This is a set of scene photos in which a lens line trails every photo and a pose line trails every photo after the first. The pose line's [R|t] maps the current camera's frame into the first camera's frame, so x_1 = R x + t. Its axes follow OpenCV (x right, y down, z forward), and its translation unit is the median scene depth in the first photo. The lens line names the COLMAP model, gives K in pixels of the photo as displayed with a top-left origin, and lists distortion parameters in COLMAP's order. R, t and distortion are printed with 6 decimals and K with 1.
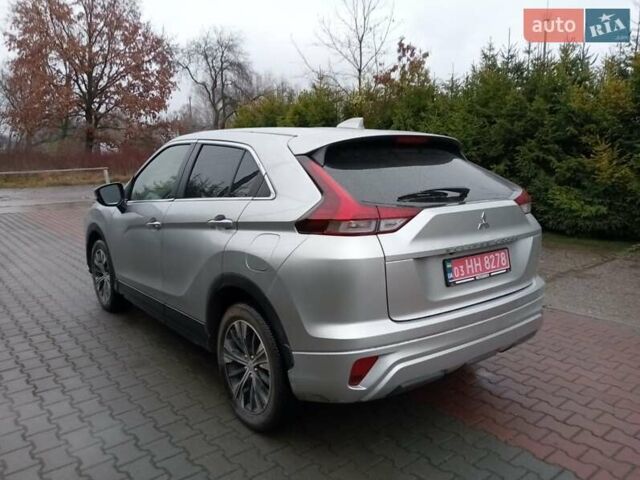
lens RADIAL K [[499.2, 0, 320.0], [0, 499.2, 240.0], [0, 0, 1]] dist [0.080994, -0.147345]
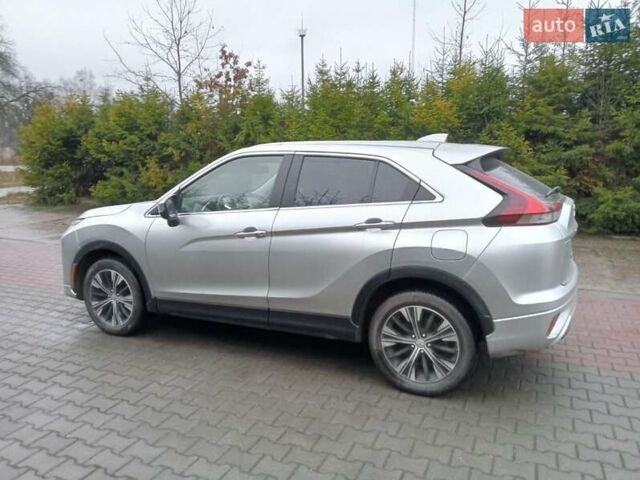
lens RADIAL K [[501.1, 0, 319.6], [0, 501.1, 241.1], [0, 0, 1]] dist [0.100326, -0.226011]
pose [[0.899019, -0.076221, 0.431225, -0.470640], [0.078809, 0.996819, 0.011890, -0.012783], [-0.430759, 0.023295, 0.902166, 0.013050]]
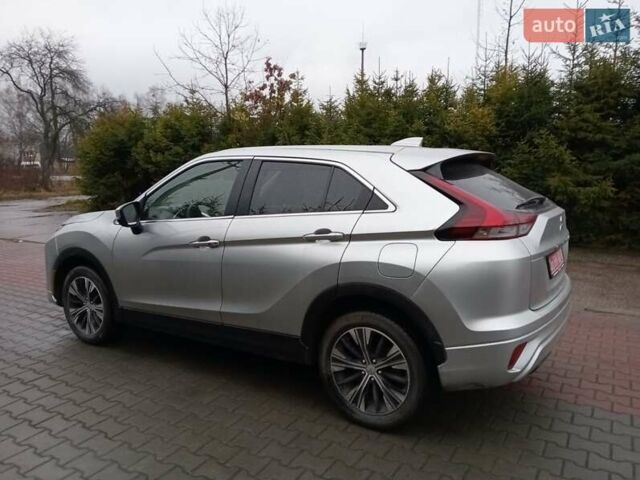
lens RADIAL K [[499.2, 0, 320.0], [0, 499.2, 240.0], [0, 0, 1]] dist [0.080994, -0.147345]
pose [[0.944965, -0.048262, 0.323591, -0.315511], [0.057948, 0.998112, -0.020359, -0.003685], [-0.321997, 0.037990, 0.945978, 0.014452]]
